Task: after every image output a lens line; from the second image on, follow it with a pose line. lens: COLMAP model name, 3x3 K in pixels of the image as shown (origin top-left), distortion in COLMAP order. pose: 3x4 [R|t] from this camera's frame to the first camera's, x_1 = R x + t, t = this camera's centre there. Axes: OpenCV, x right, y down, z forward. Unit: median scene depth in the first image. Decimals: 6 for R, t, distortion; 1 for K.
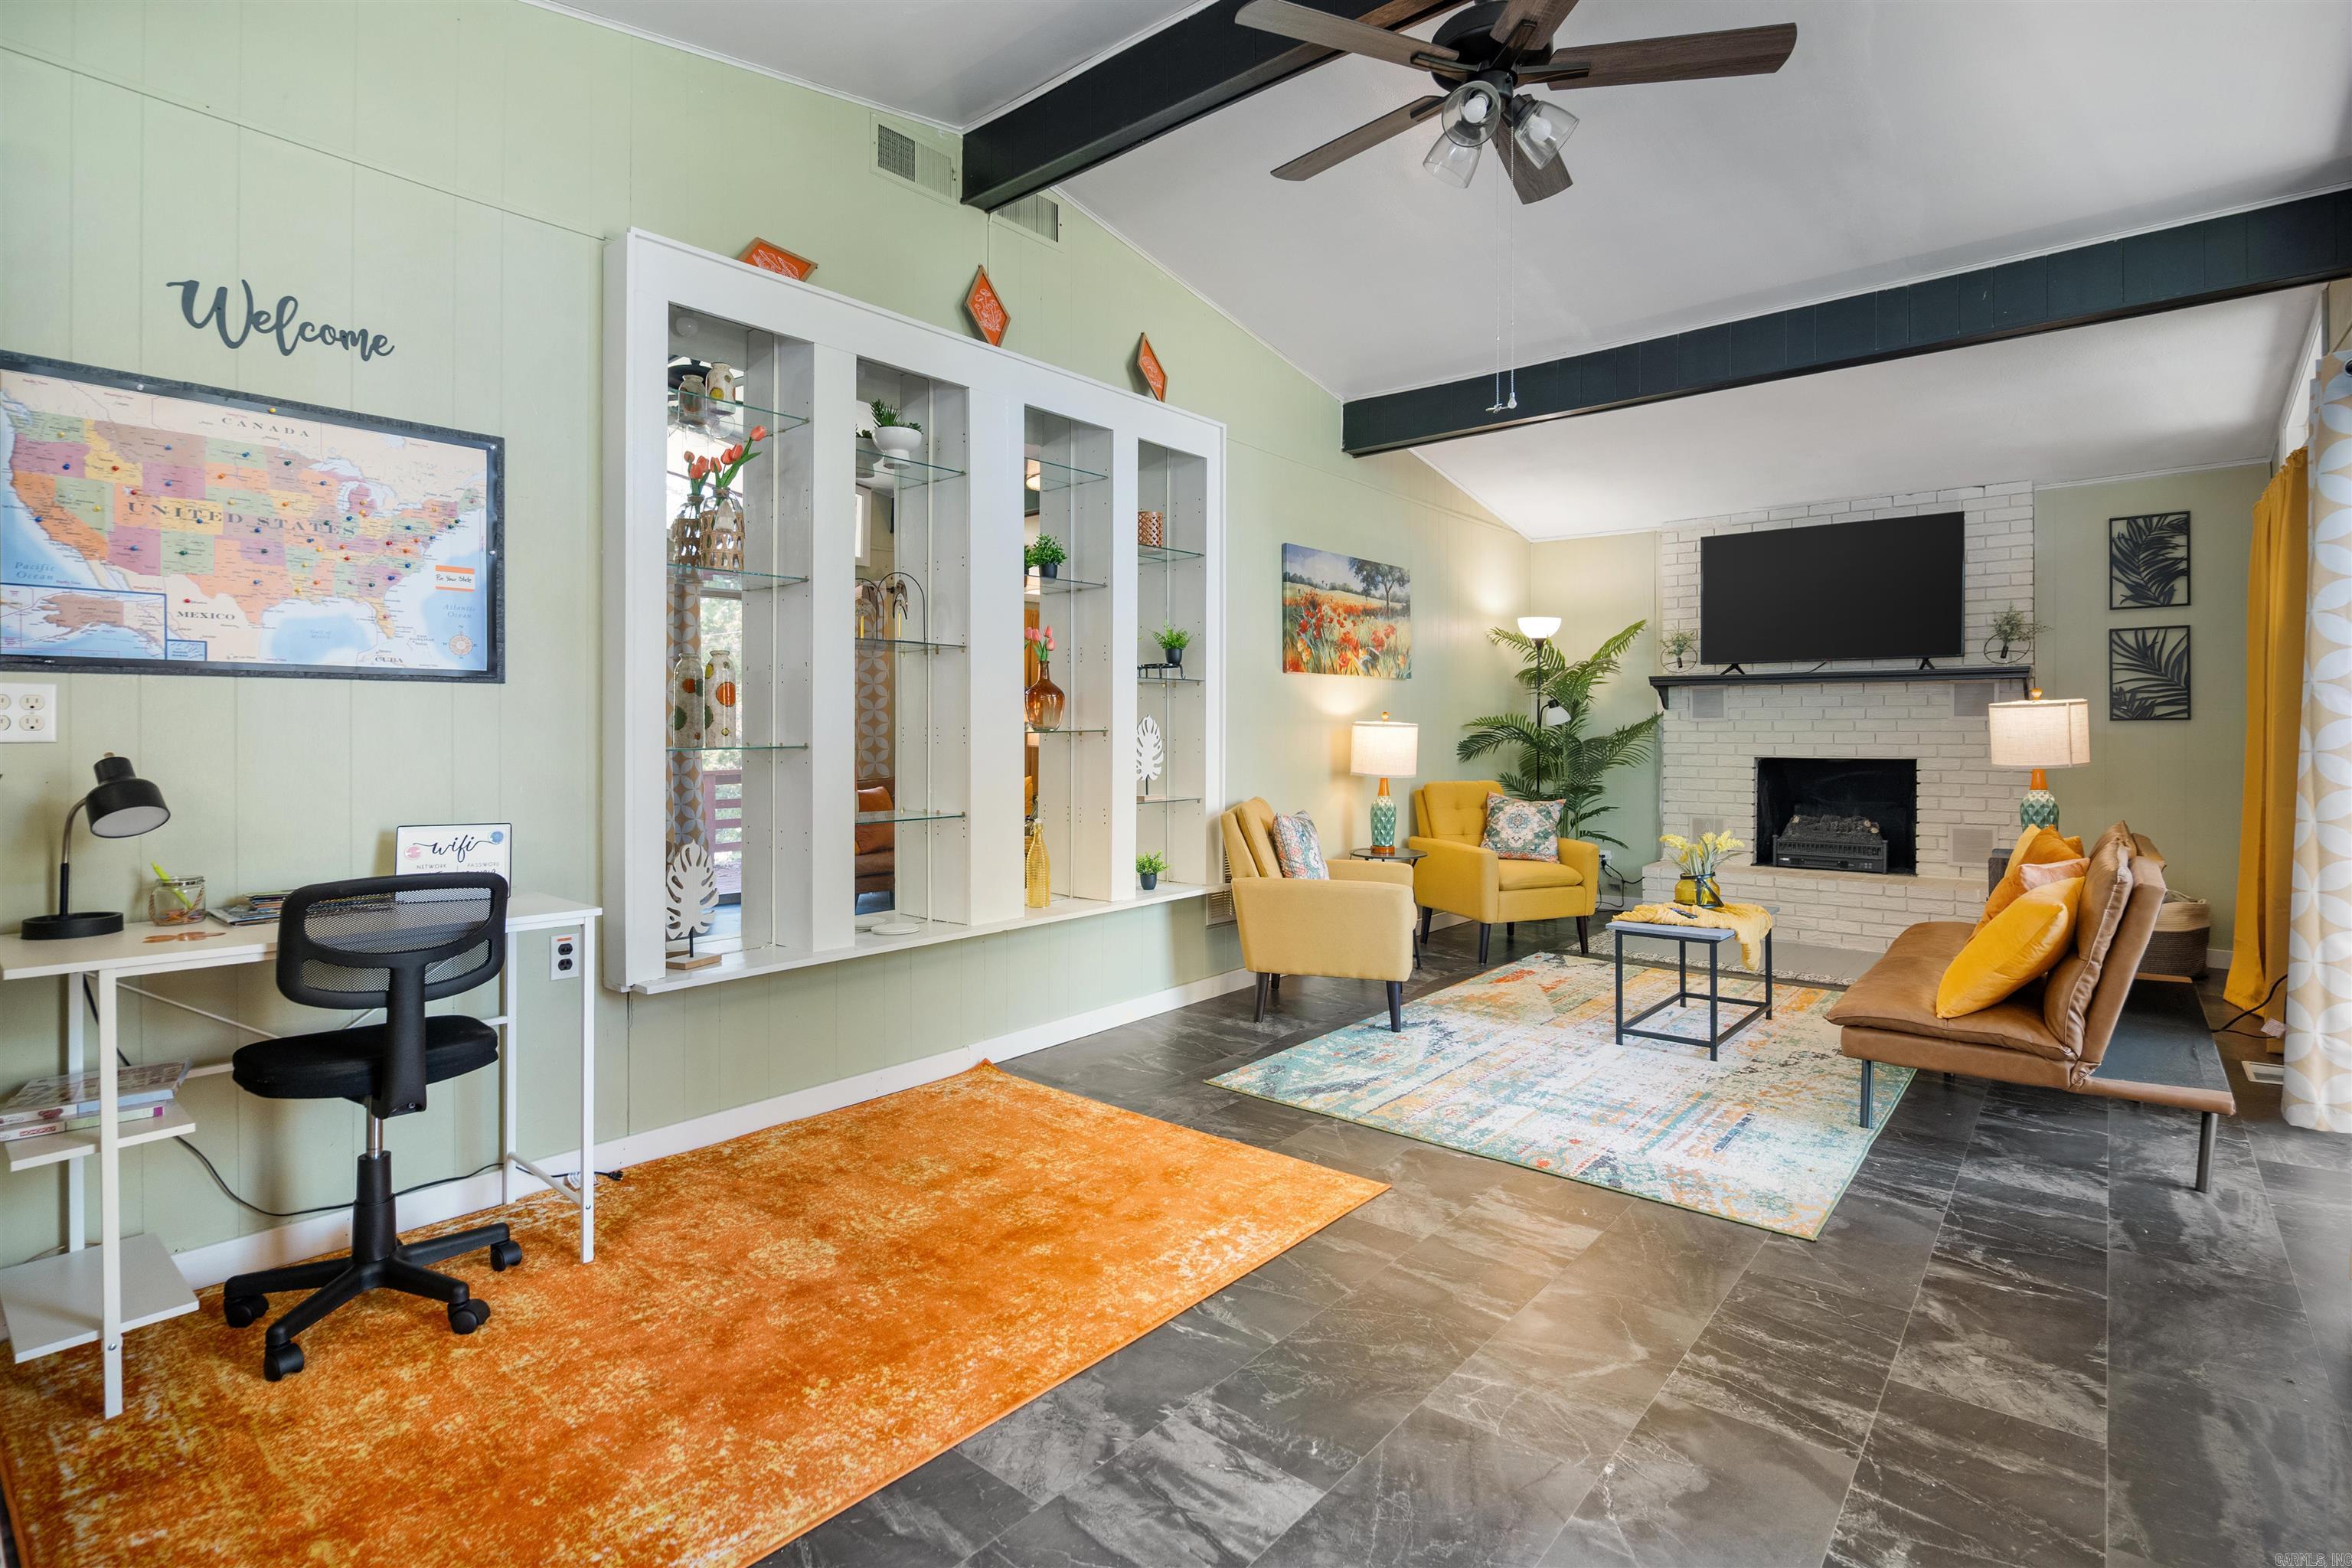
lens RADIAL K [[1132.5, 0, 1171.3], [0, 1132.5, 721.4], [0, 0, 1]] dist [-0.021962, 0.007500]
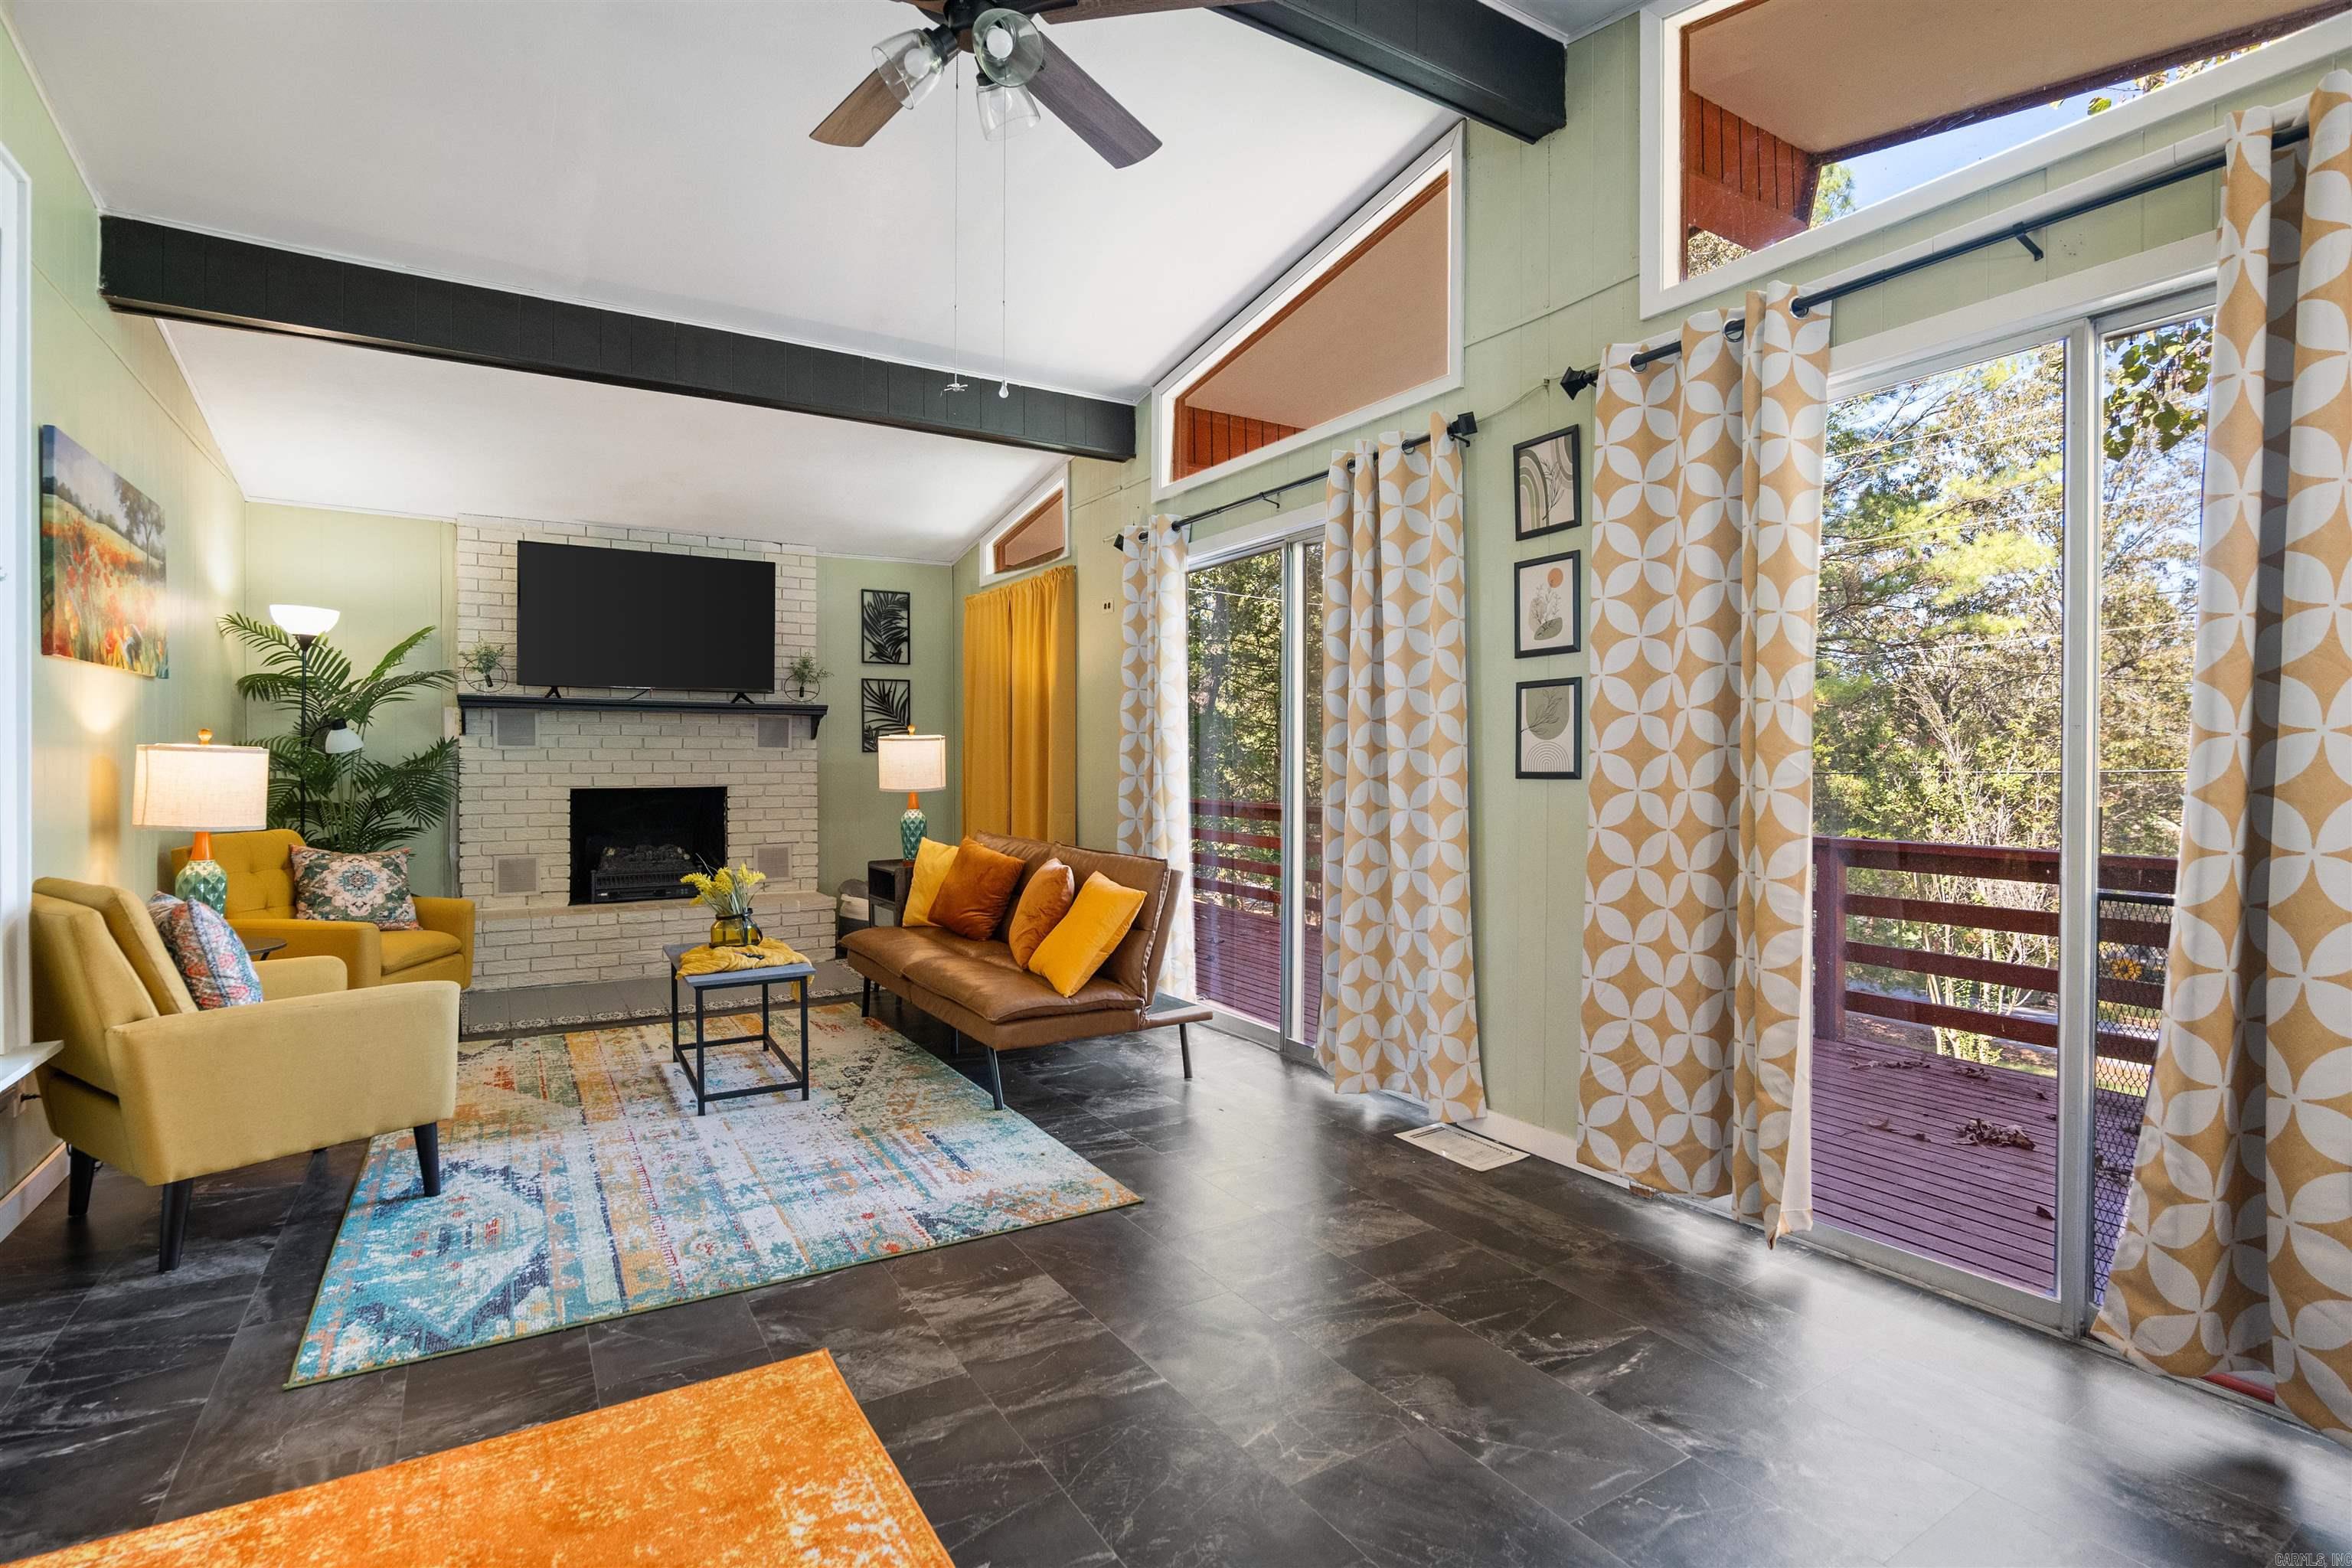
lens RADIAL K [[1130.8, 0, 1169.3], [0, 1130.8, 764.0], [0, 0, 1]] dist [-0.018896, 0.006435]
pose [[0.317546, -0.001606, 0.948241, -0.232577], [-0.009506, 0.999943, 0.004877, 0.002788], [-0.948195, -0.010562, 0.317513, 0.272412]]
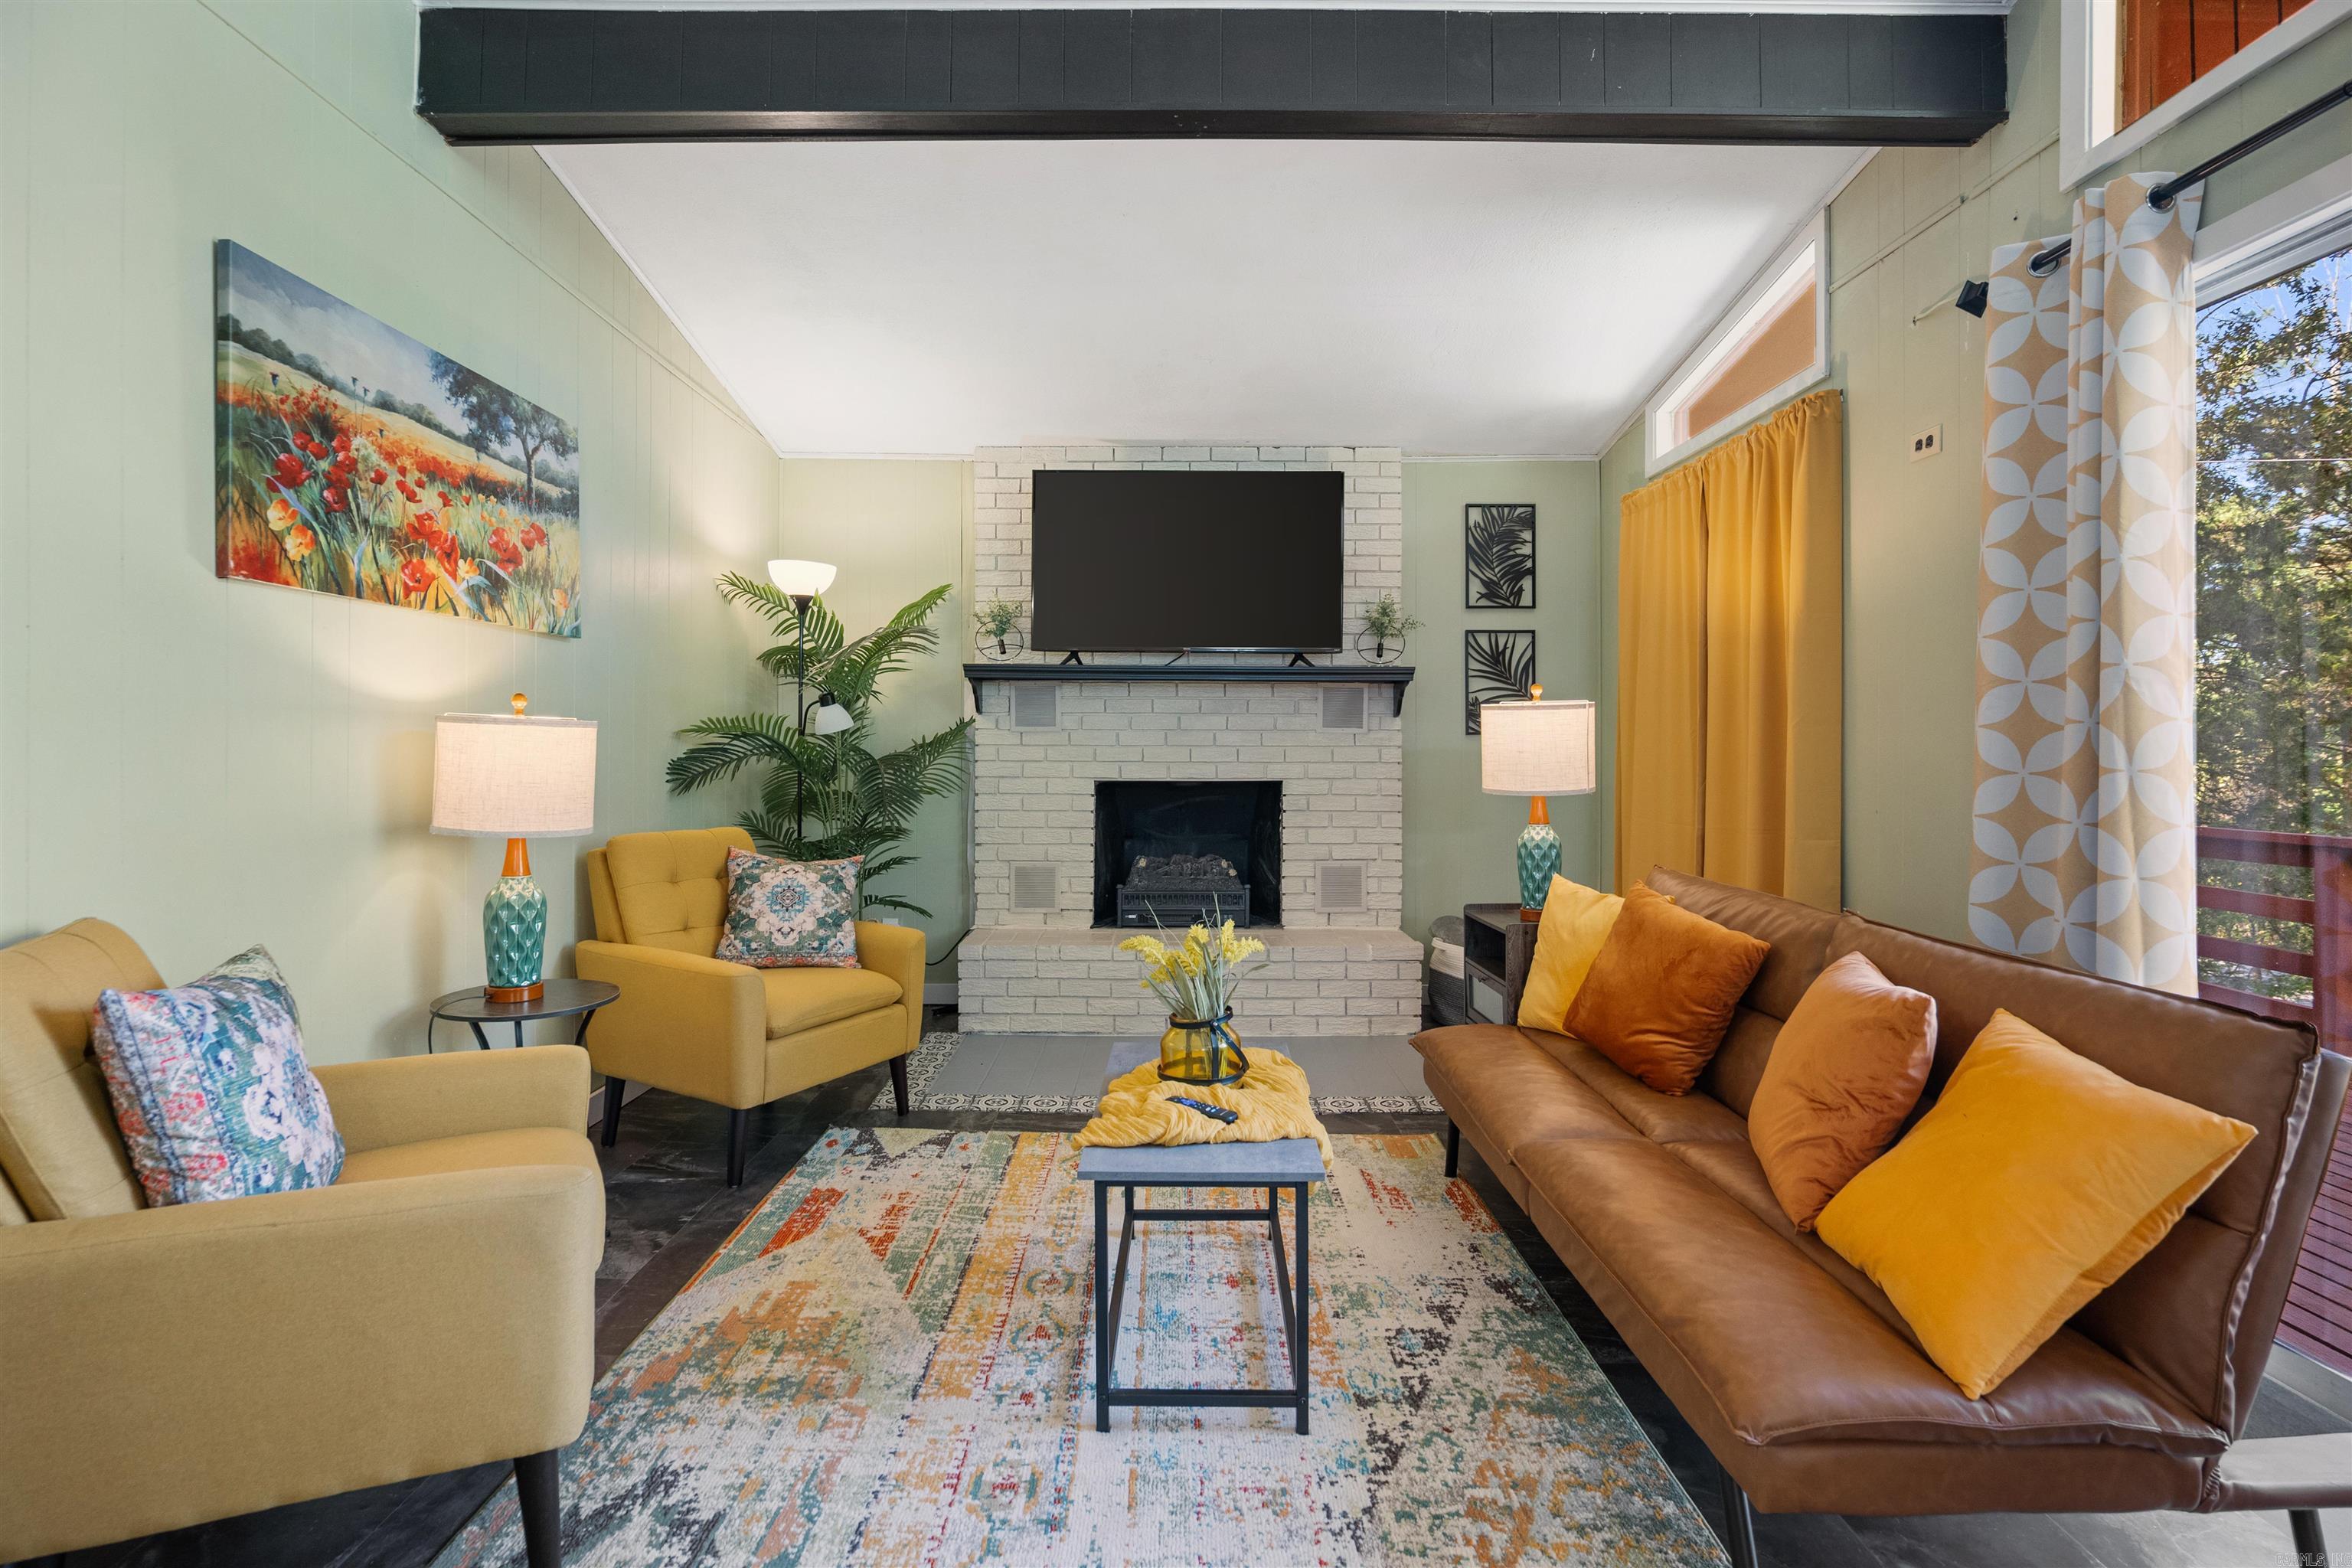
lens RADIAL K [[1114.6, 0, 1171.1], [0, 1114.6, 765.6], [0, 0, 1]] dist [-0.025107, 0.007536]
pose [[0.762128, -0.003838, 0.647415, 0.096973], [-0.010136, 0.999789, 0.017858, 0.009772], [-0.647347, -0.020172, 0.761928, 0.472074]]
